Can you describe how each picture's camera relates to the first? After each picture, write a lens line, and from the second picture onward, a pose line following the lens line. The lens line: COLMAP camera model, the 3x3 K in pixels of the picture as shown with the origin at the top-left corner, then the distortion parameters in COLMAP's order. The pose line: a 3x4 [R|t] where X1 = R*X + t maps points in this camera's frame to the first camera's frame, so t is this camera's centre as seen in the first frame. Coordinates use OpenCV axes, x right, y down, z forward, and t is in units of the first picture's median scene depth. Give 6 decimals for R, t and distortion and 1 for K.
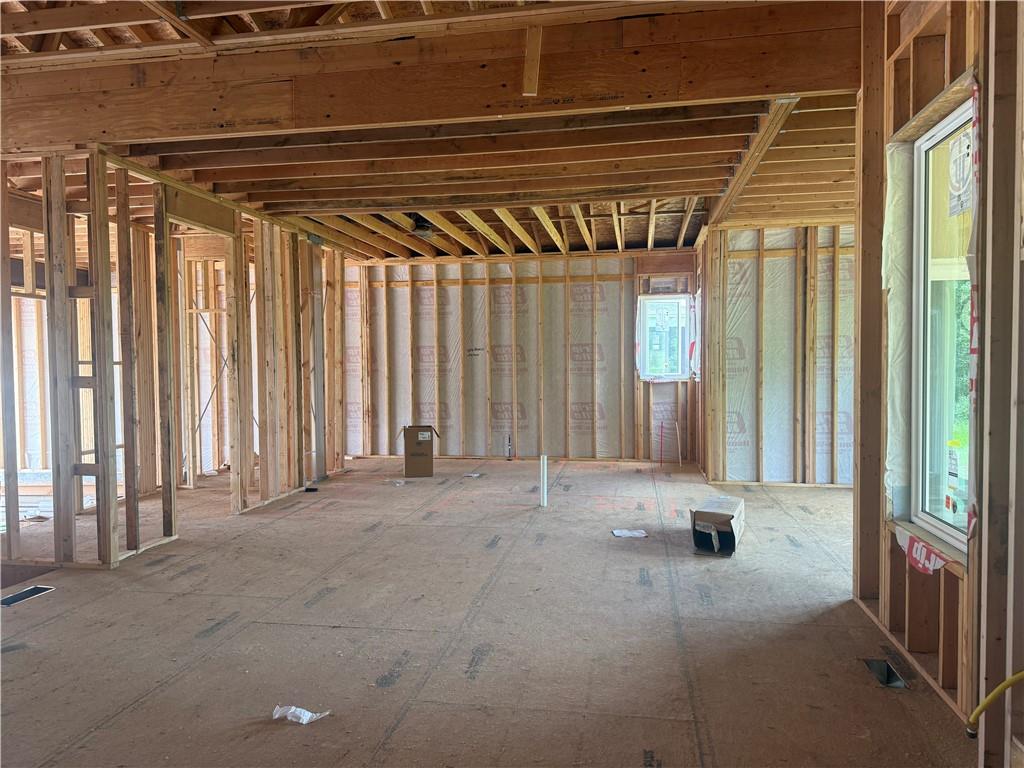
lens RADIAL K [[712.9, 0, 513.7], [0, 712.9, 387.9], [0, 0, 1]] dist [0.088057, -0.103600]
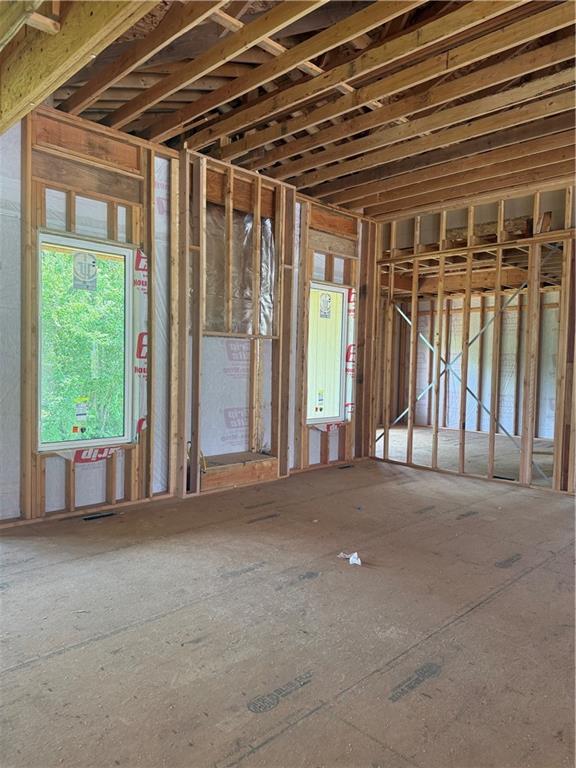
lens RADIAL K [[534.7, 0, 289.0], [0, 534.7, 382.7], [0, 0, 1]] dist [0.088057, -0.103600]
pose [[-0.813445, -0.028581, 0.580939, -0.314461], [0.007419, 0.998201, 0.059498, -0.024557], [-0.581594, 0.052708, -0.811770, 0.771743]]
